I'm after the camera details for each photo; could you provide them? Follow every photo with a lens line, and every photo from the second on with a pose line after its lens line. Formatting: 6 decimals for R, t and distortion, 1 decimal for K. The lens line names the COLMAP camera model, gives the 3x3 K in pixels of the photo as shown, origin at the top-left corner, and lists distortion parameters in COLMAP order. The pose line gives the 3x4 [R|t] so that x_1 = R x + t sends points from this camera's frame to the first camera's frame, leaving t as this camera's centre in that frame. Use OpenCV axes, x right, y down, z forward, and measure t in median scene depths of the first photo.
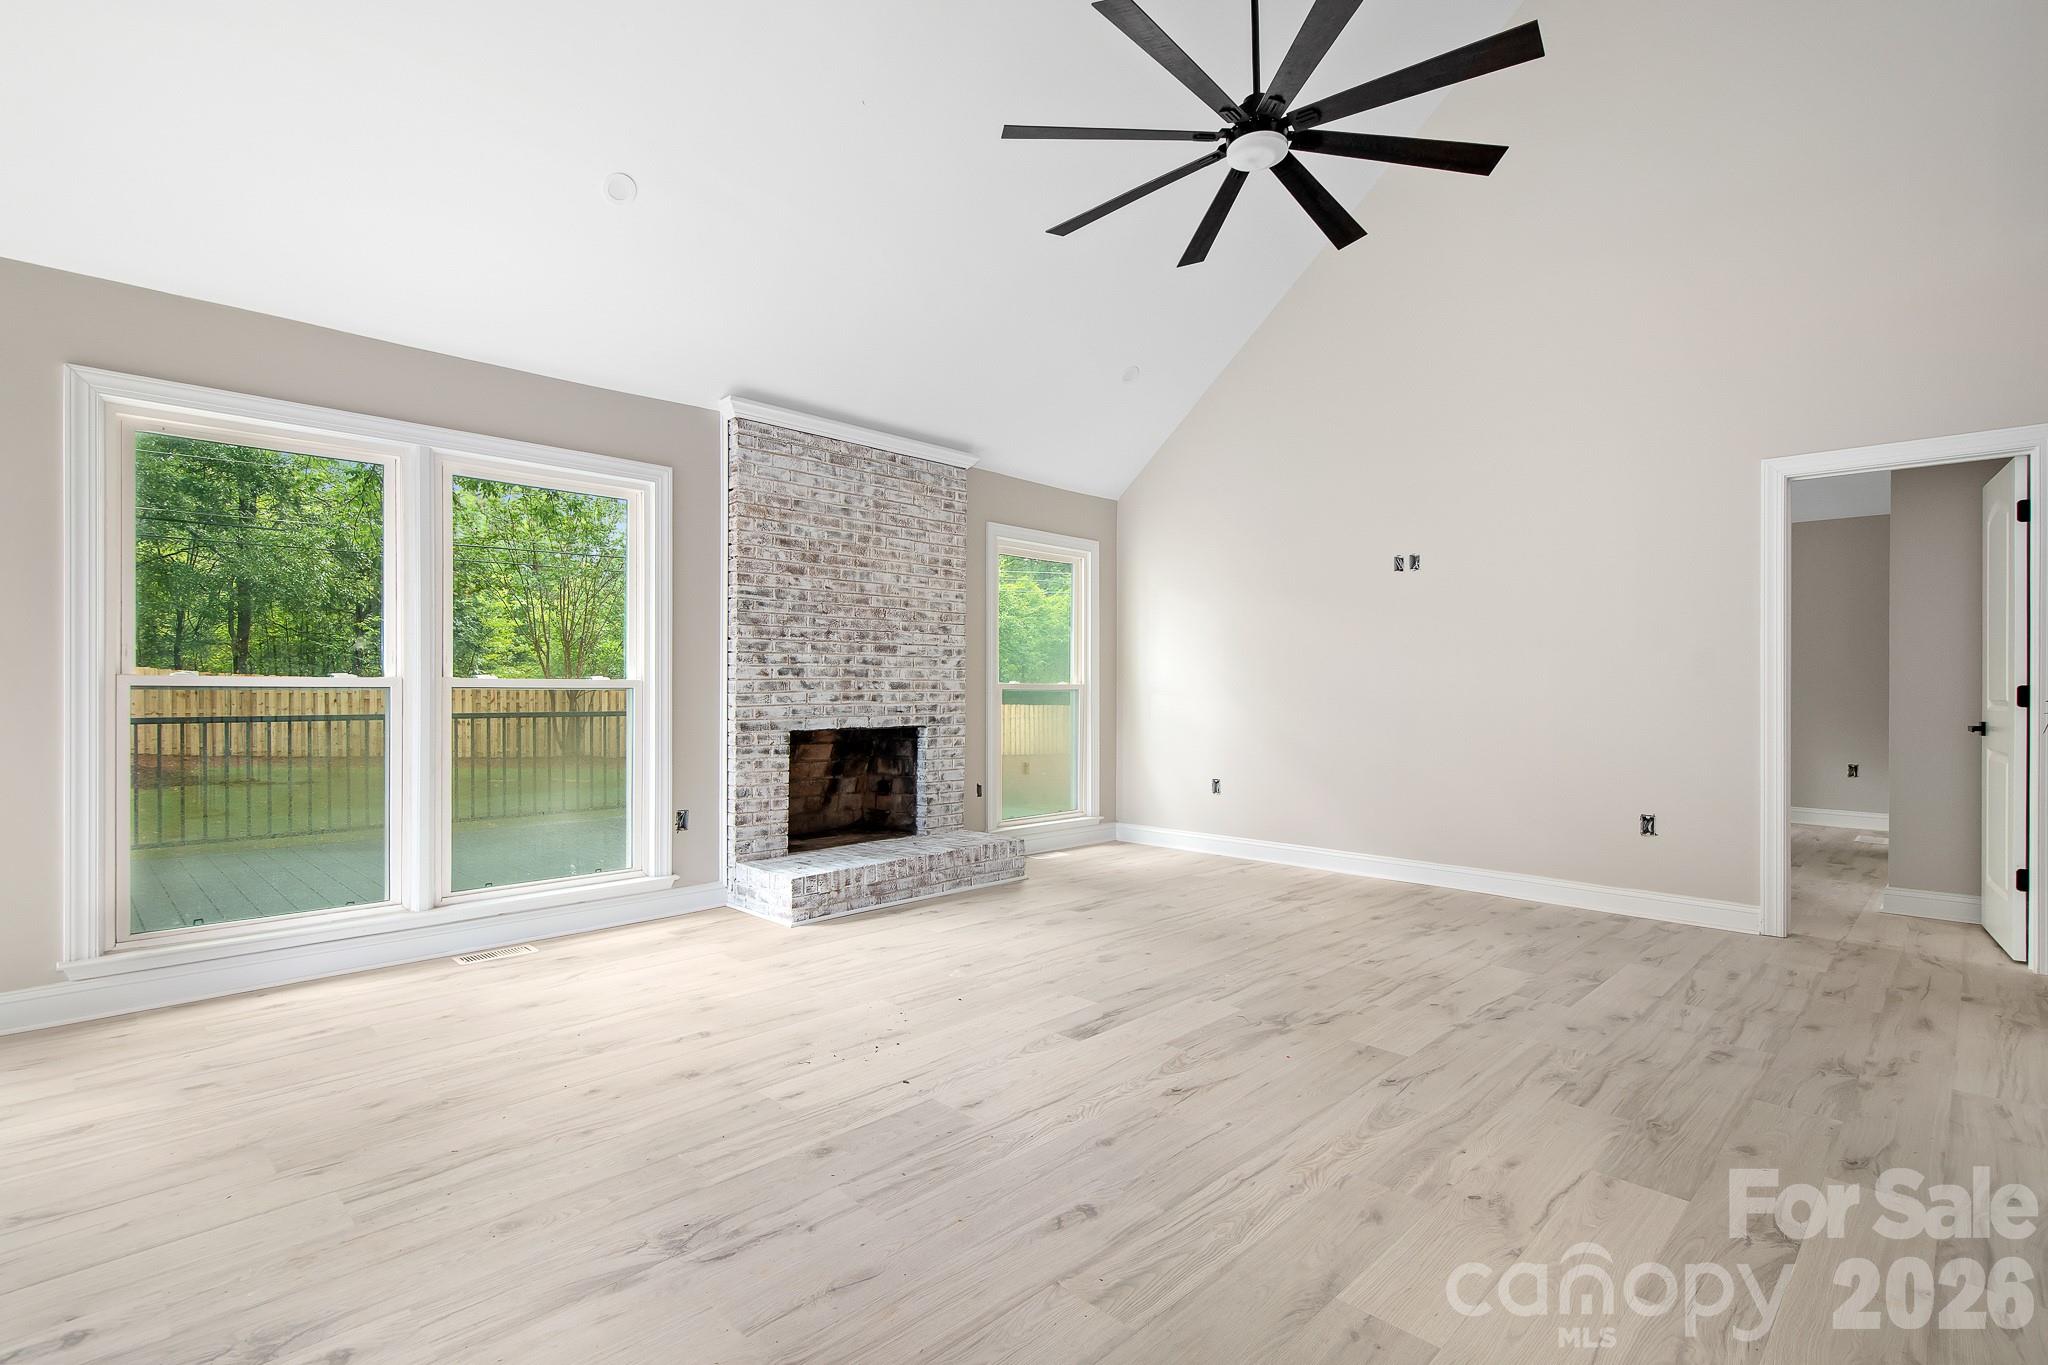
lens RADIAL K [[969.2, 0, 1024.5], [0, 969.2, 686.9], [0, 0, 1]] dist [0.007484, -0.000428]
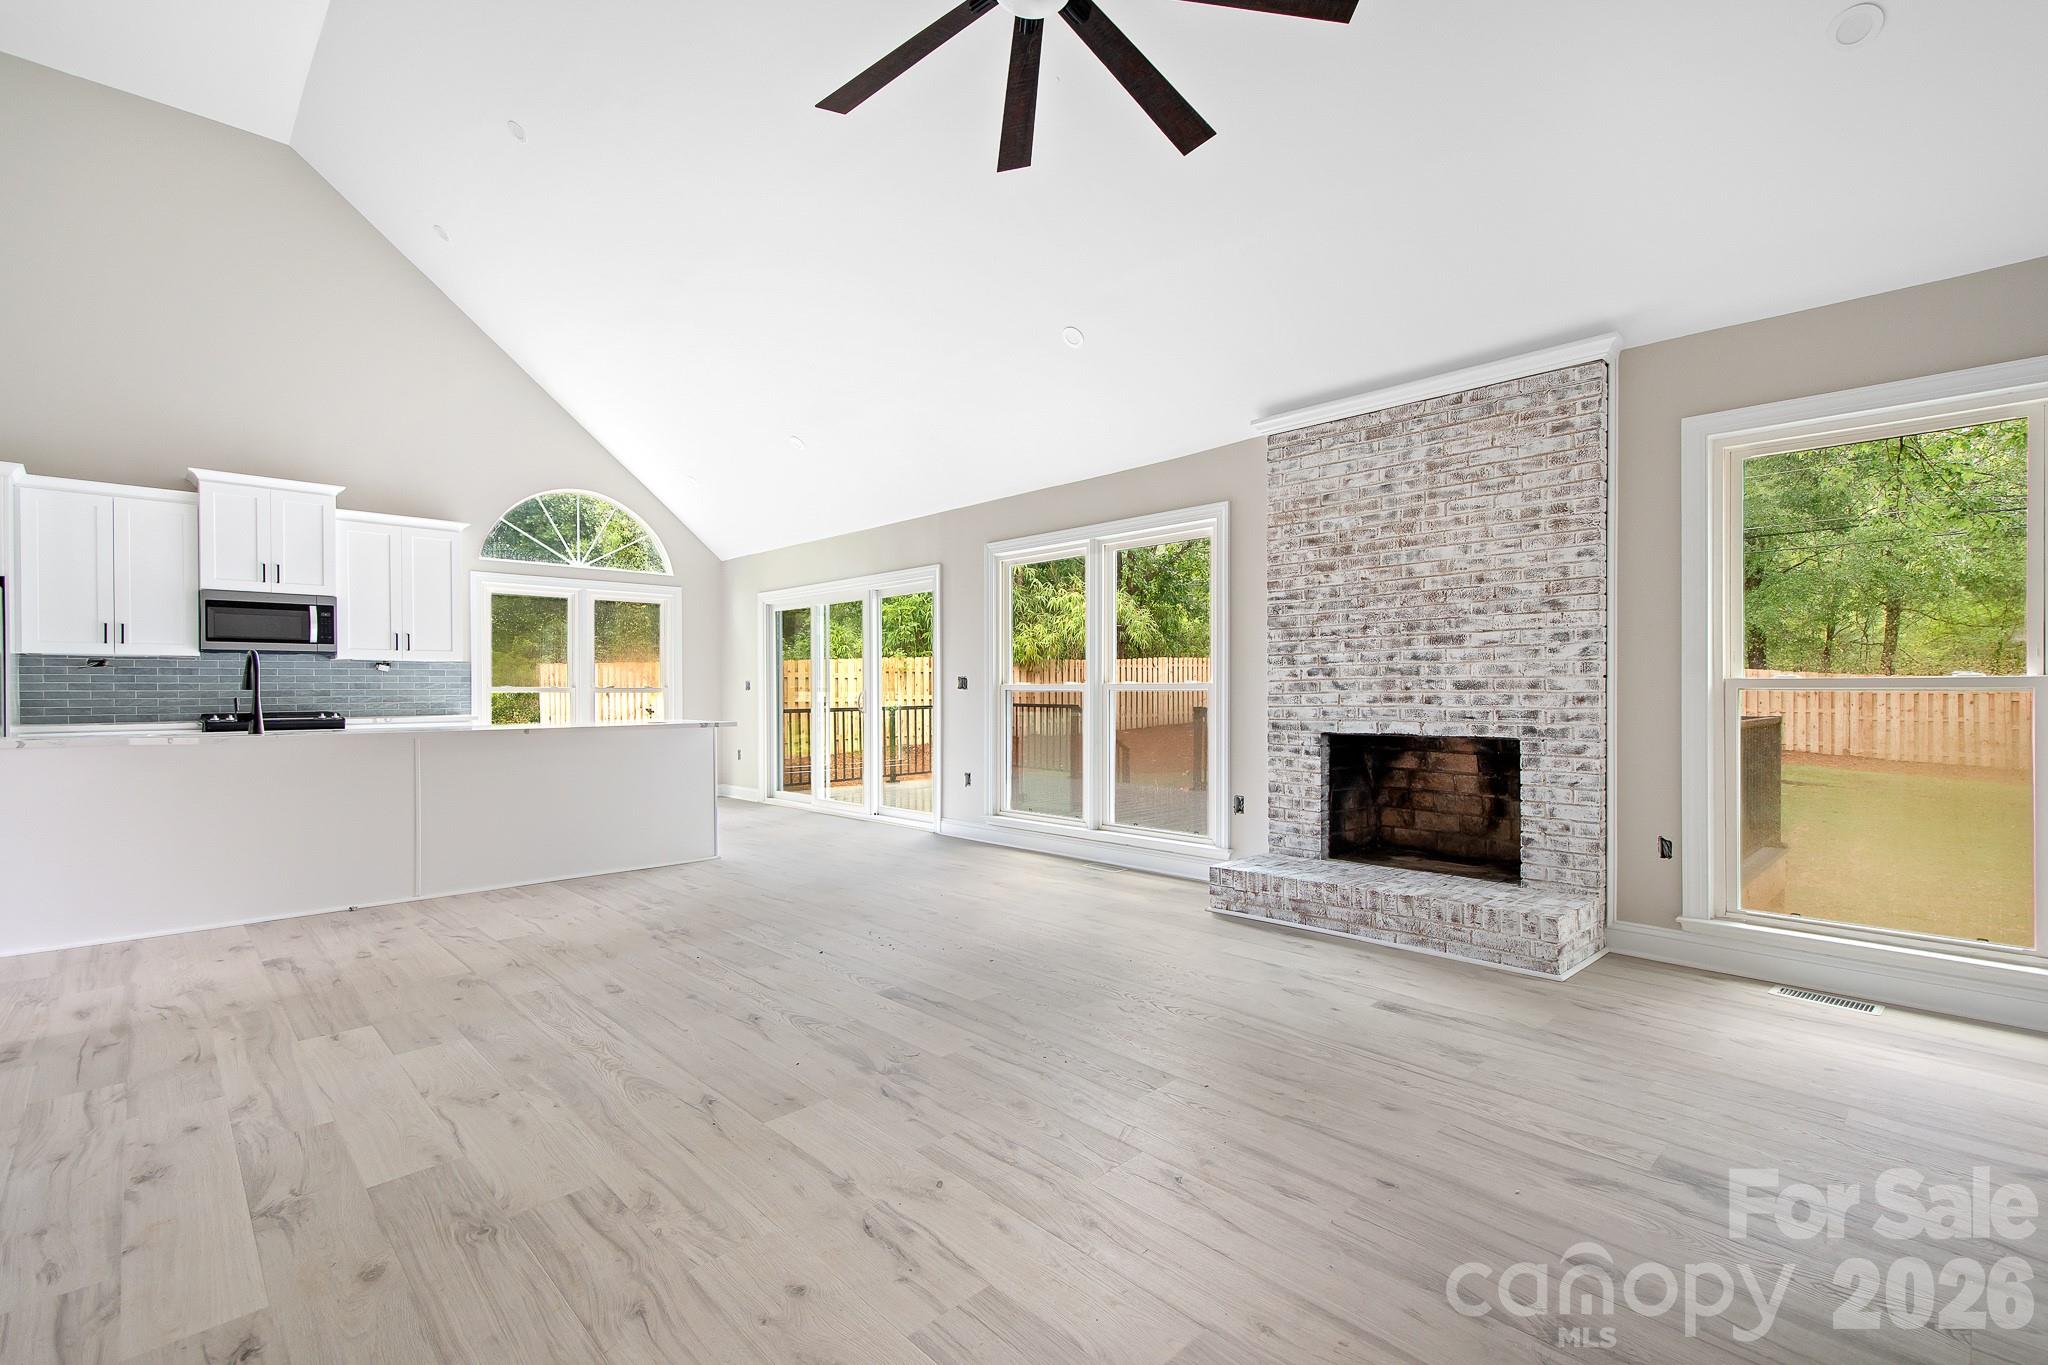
lens RADIAL K [[912.1, 0, 1022.4], [0, 912.1, 695.8], [0, 0, 1]] dist [0.019879, -0.007527]
pose [[-0.025855, 0.003538, -0.999659, 0.710557], [0.005457, 0.999979, 0.003398, 0.003478], [0.999651, -0.005367, -0.025873, 0.746445]]
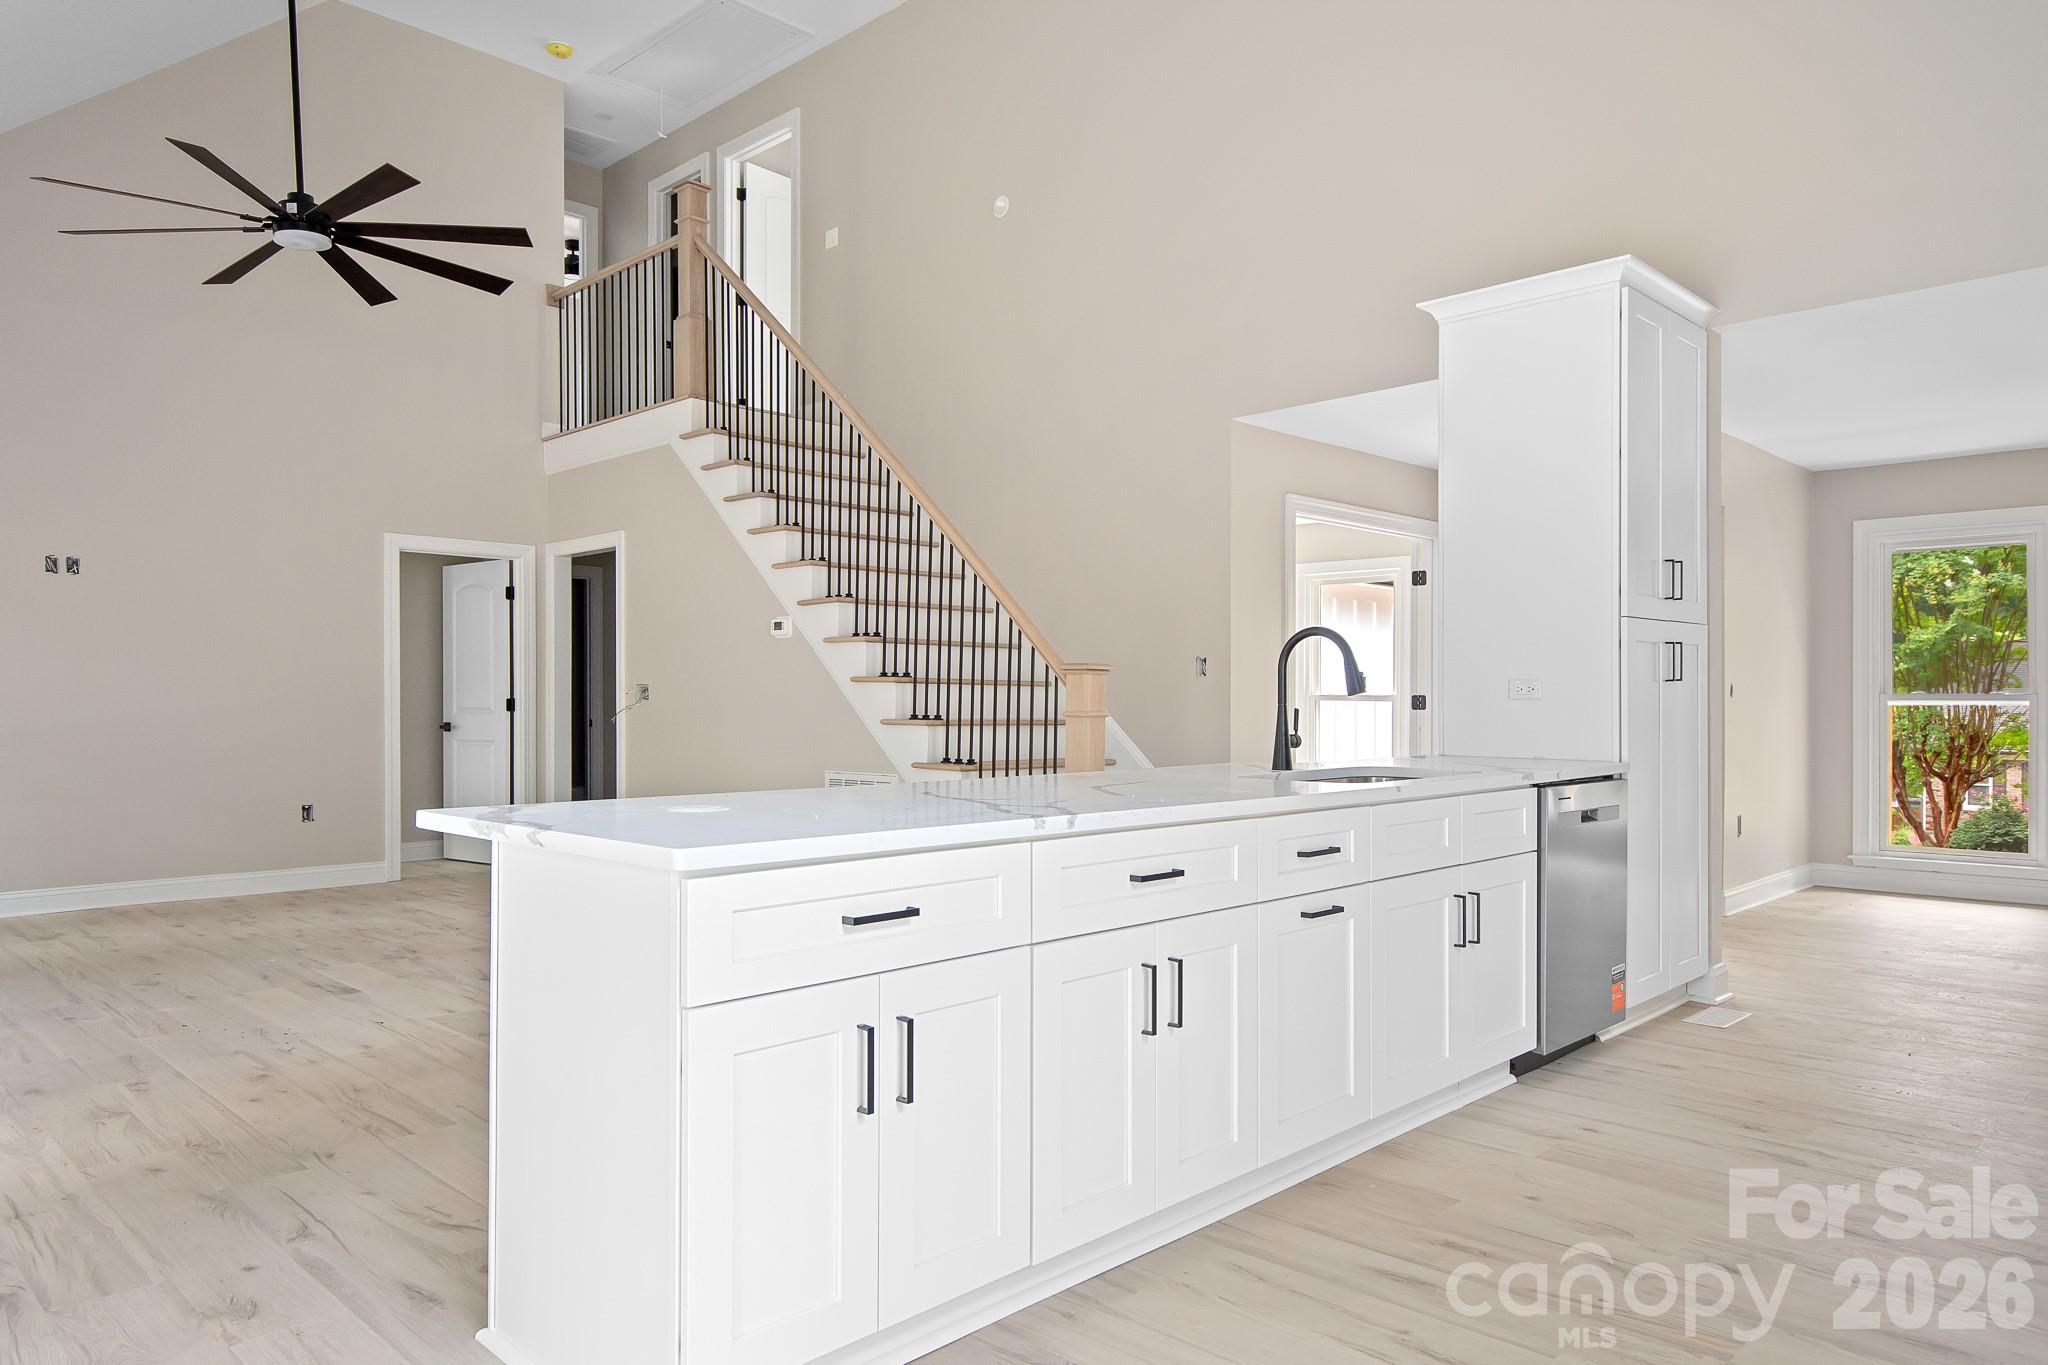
lens RADIAL K [[1321.1, 0, 1024.0], [0, 1321.1, 682.5], [0, 0, 1]] dist [0.013910, 0.001687]
pose [[-0.003613, 0.010162, 0.999942, -1.002730], [0.000120, 0.999948, -0.010161, -0.004190], [-0.999993, 0.000083, -0.003614, 0.107773]]
